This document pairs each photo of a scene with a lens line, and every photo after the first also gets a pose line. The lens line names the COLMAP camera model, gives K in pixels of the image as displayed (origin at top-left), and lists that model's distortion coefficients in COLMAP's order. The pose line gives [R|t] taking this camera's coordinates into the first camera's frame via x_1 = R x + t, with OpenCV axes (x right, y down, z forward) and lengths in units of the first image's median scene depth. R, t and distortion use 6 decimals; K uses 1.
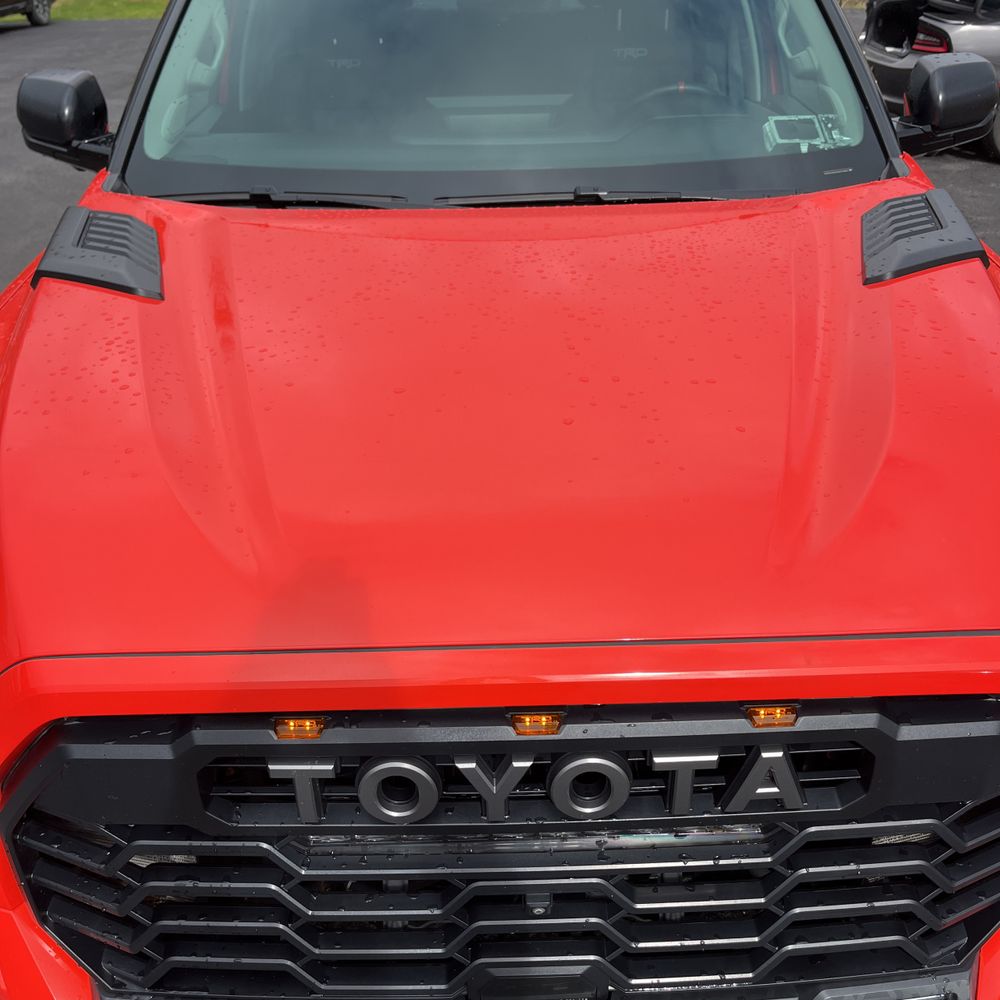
lens RADIAL K [[1011.7, 0, 500.6], [0, 1011.7, 505.7], [0, 0, 1]] dist [0.033645, -0.003422]
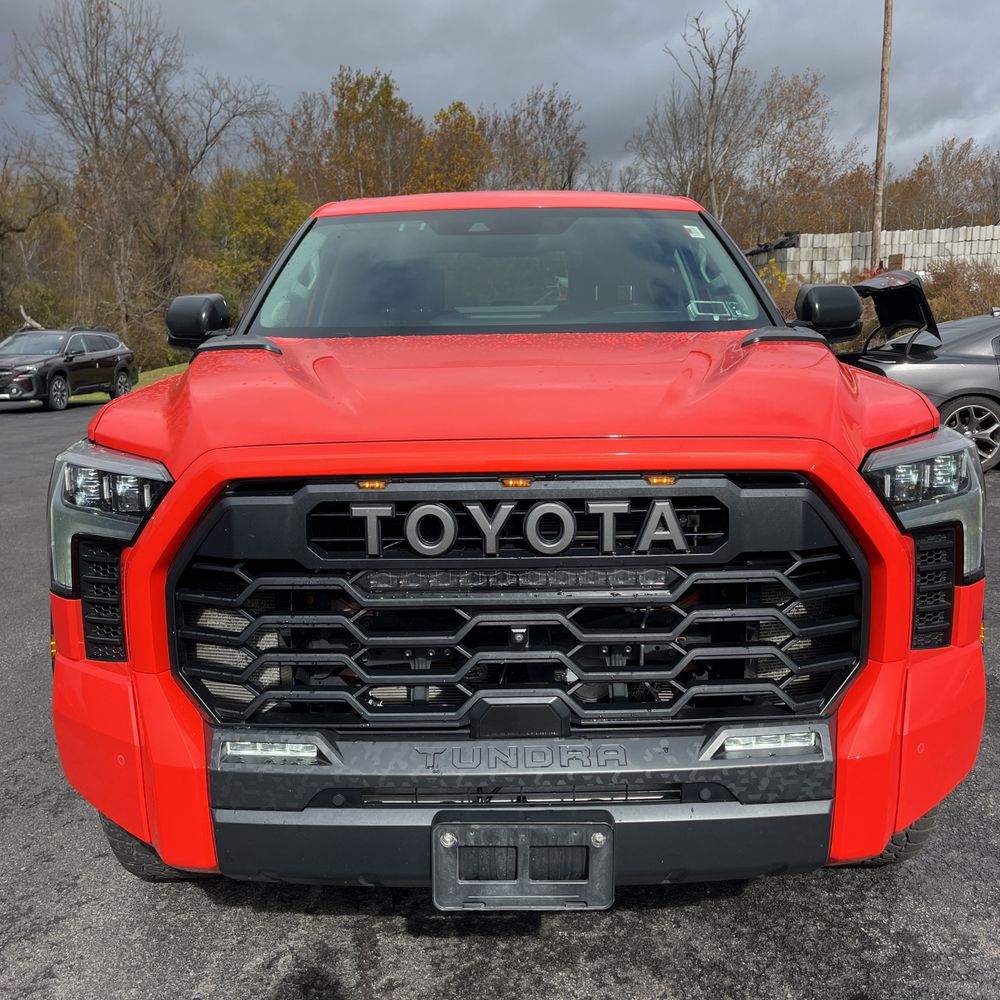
lens RADIAL K [[994.0, 0, 506.7], [0, 994.0, 521.7], [0, 0, 1]] dist [0.088256, -0.142293]
pose [[0.999885, -0.001393, -0.015094, 0.040170], [-0.003803, 0.940867, -0.338754, 0.731489], [0.014673, 0.338772, 0.940754, -0.439042]]
